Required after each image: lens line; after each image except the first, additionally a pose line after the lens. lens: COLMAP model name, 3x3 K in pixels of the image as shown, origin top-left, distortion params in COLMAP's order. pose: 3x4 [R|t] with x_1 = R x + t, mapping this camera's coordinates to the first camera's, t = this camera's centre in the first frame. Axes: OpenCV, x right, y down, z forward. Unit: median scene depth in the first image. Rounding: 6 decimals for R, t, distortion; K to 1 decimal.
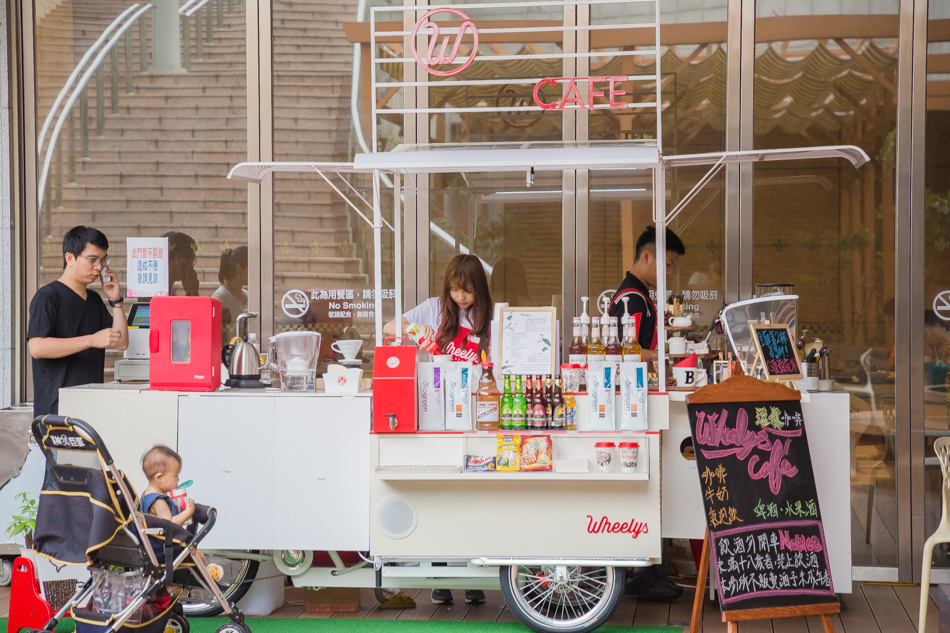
lens RADIAL K [[2917.6, 0, 474.4], [0, 2917.6, 316.1], [0, 0, 1]] dist [1.083209, 0.000000]
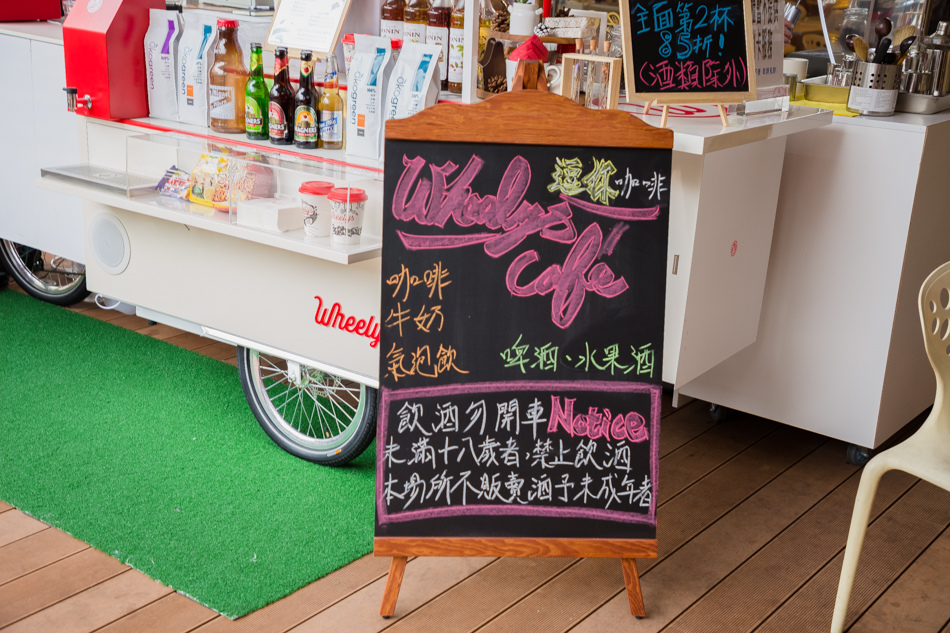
lens RADIAL K [[1311.5, 0, 475.2], [0, 1311.5, 318.3], [0, 0, 1]] dist [0.130953, 0.000000]
pose [[0.845991, 0.197424, -0.495301, 0.203734], [-0.059765, 0.958183, 0.279847, -0.005375], [0.529838, -0.207146, 0.822413, 0.804342]]
